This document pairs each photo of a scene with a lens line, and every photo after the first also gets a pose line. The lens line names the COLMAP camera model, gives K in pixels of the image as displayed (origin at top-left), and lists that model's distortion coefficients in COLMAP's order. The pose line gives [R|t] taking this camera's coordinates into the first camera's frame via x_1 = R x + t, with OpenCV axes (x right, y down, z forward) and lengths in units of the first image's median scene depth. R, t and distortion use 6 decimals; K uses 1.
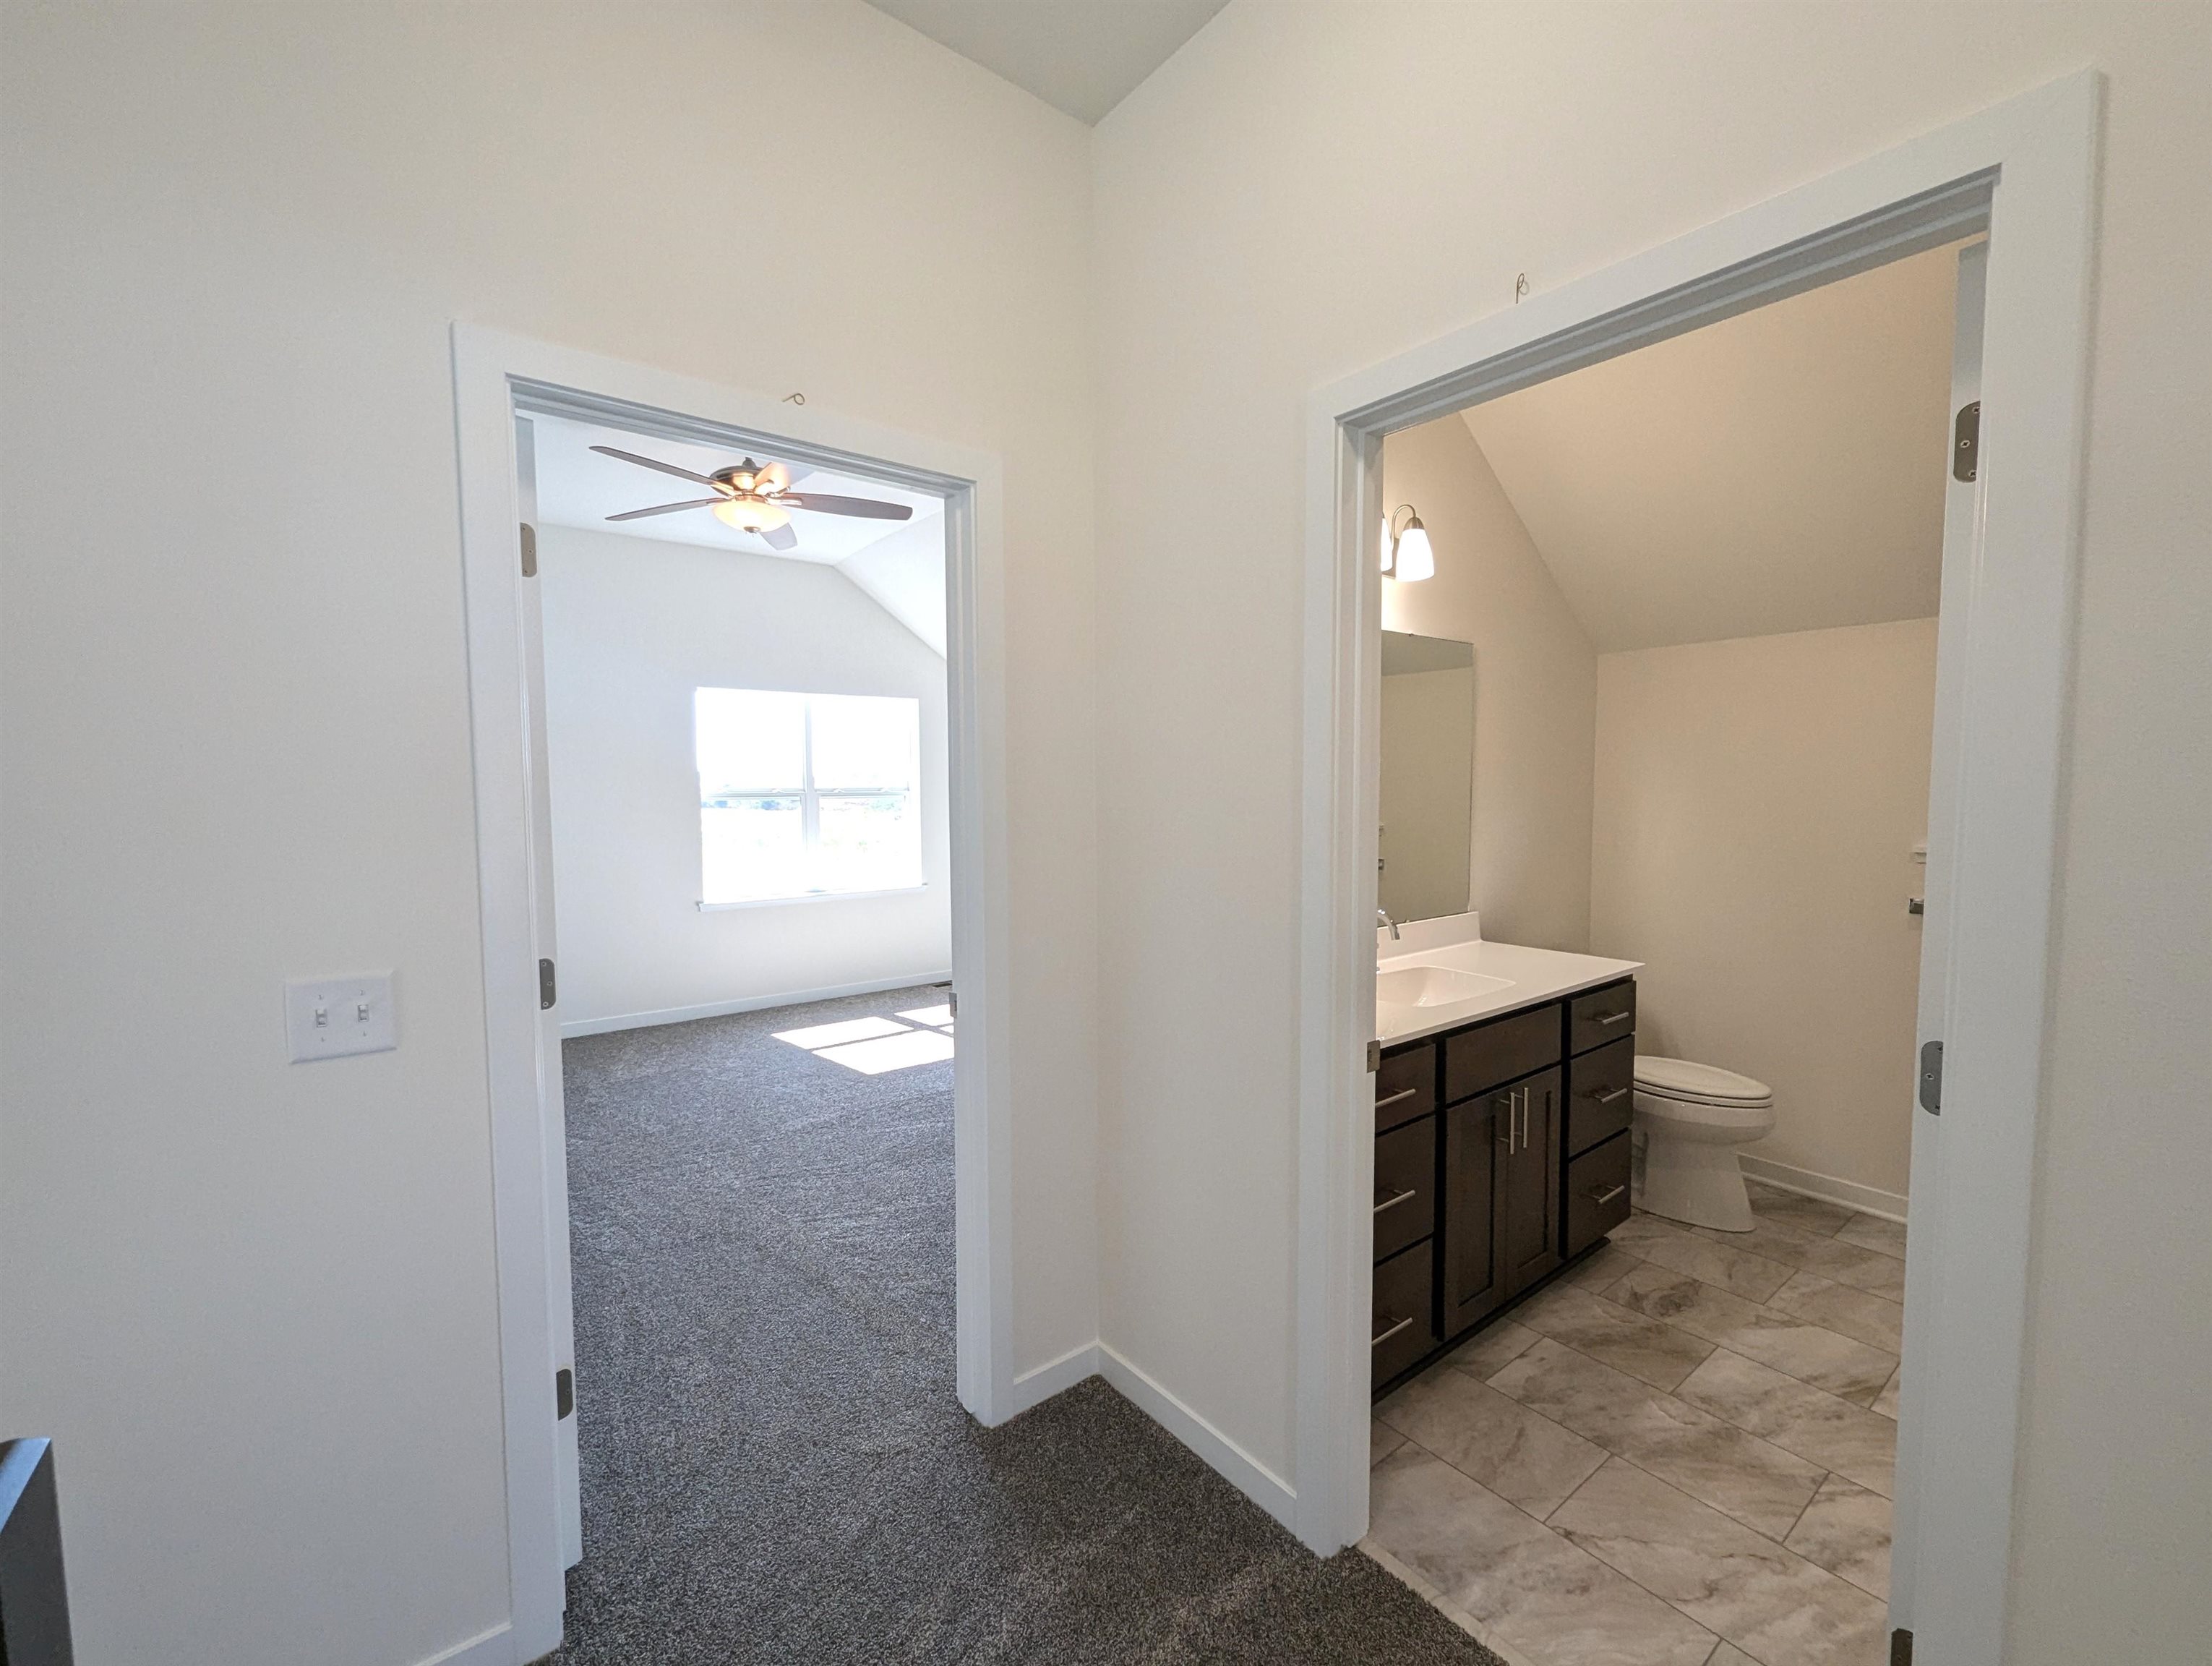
lens RADIAL K [[922.1, 0, 1105.0], [0, 922.1, 835.7], [0, 0, 1]] dist [0.001505, -0.000477]
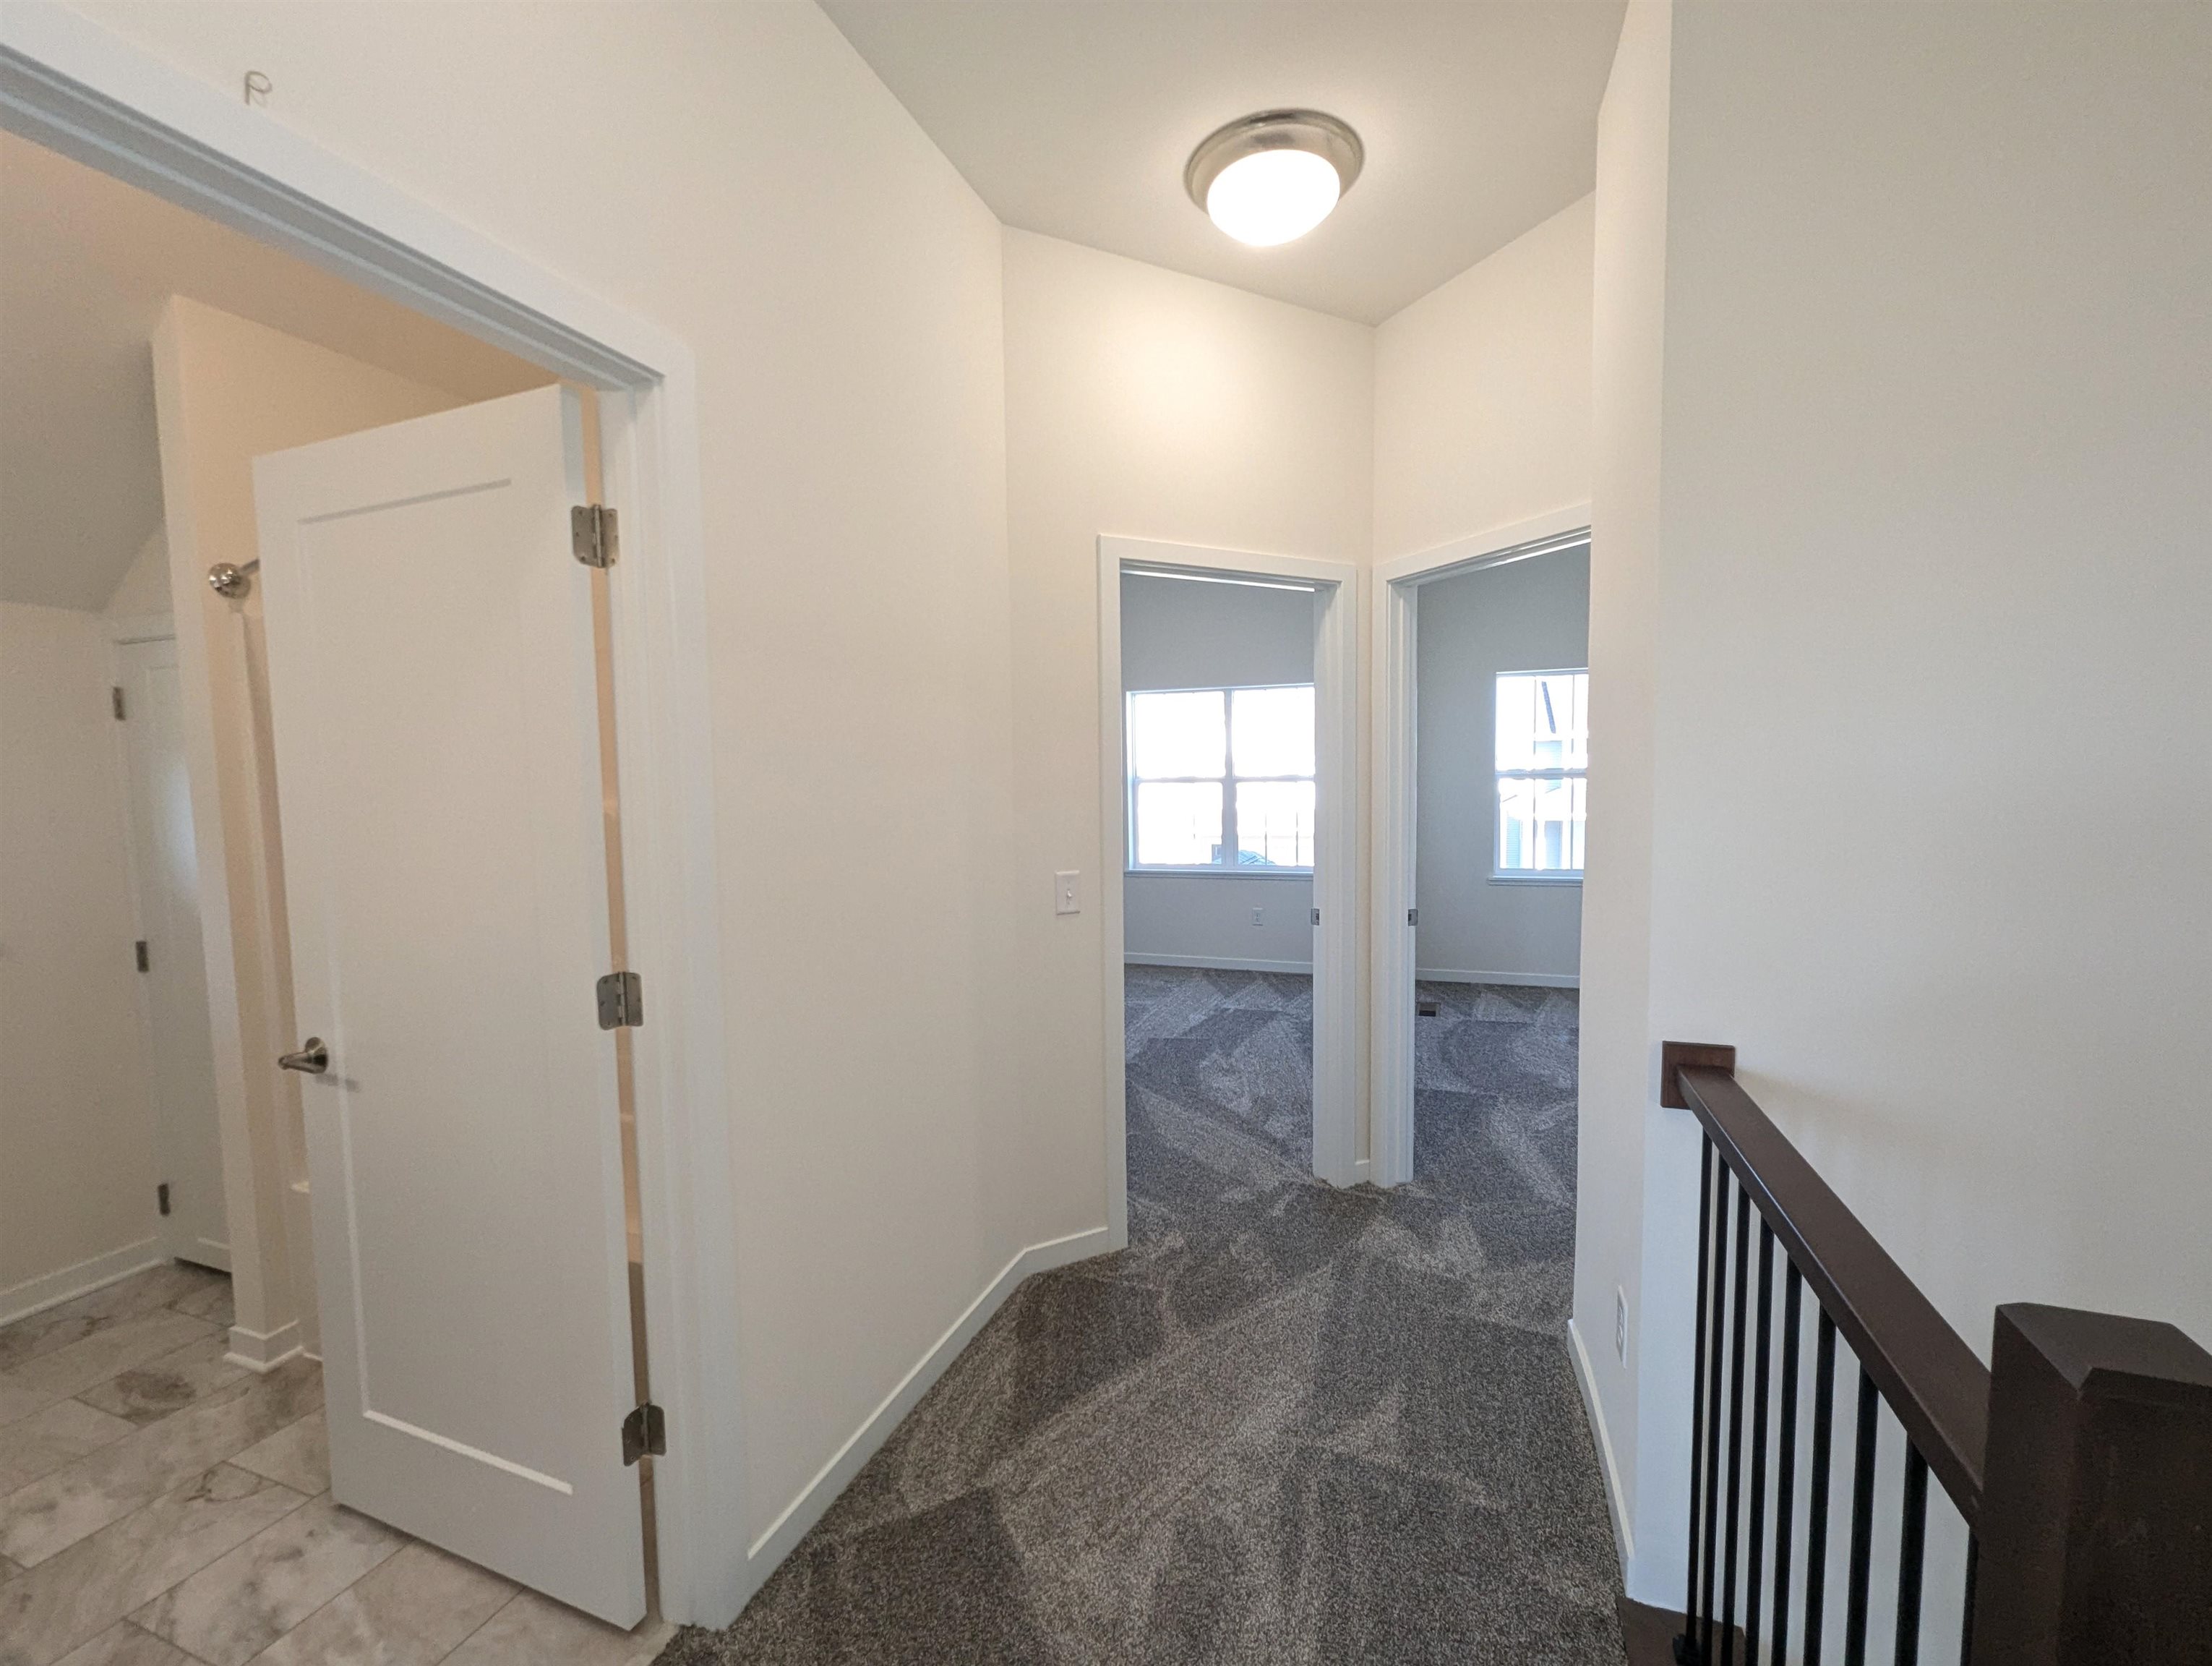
lens RADIAL K [[922.1, 0, 1110.9], [0, 922.1, 840.9], [0, 0, 1]] dist [0.001505, -0.000477]
pose [[-0.510614, -0.053171, 0.858164, -0.403980], [0.069037, 0.992328, 0.102561, -0.038718], [-0.857034, 0.111614, -0.503026, 0.663594]]
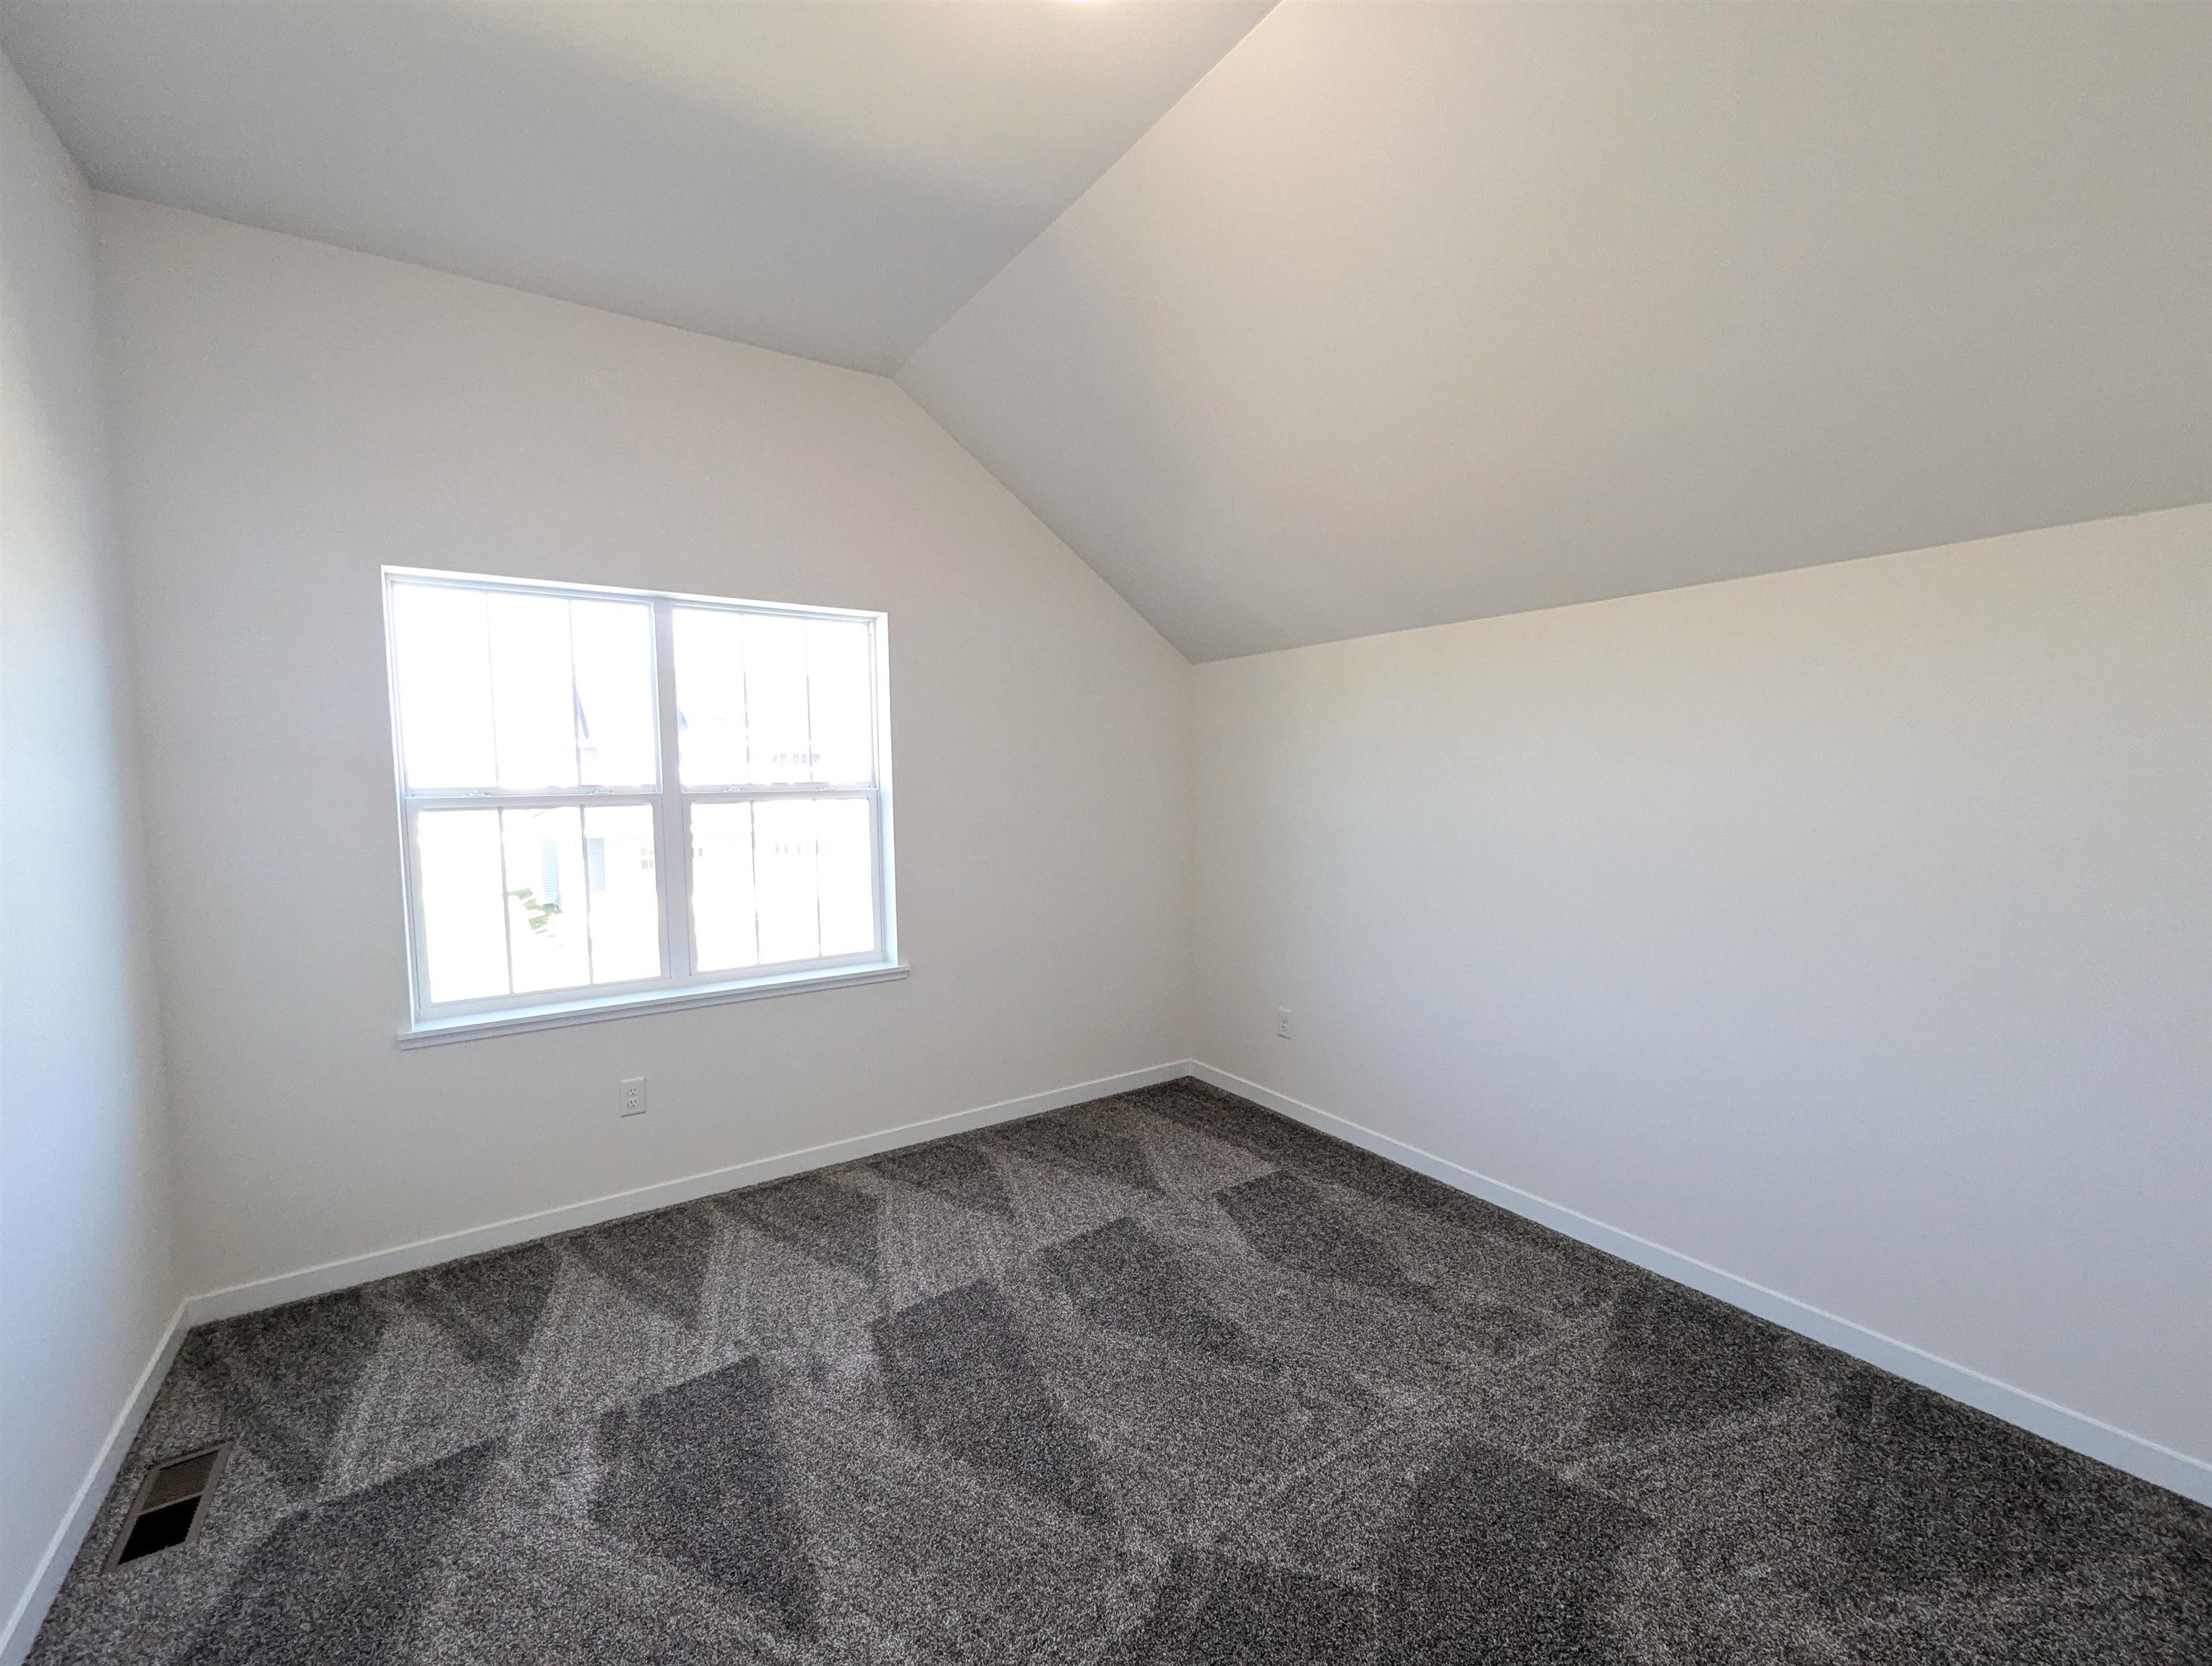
lens RADIAL K [[922.1, 0, 1103.8], [0, 922.1, 844.1], [0, 0, 1]] dist [0.001505, -0.000477]
pose [[-0.996761, 0.001114, 0.080413, -0.357088], [0.013052, 0.988888, 0.148088, -0.034673], [-0.079354, 0.148658, -0.985700, 0.586022]]
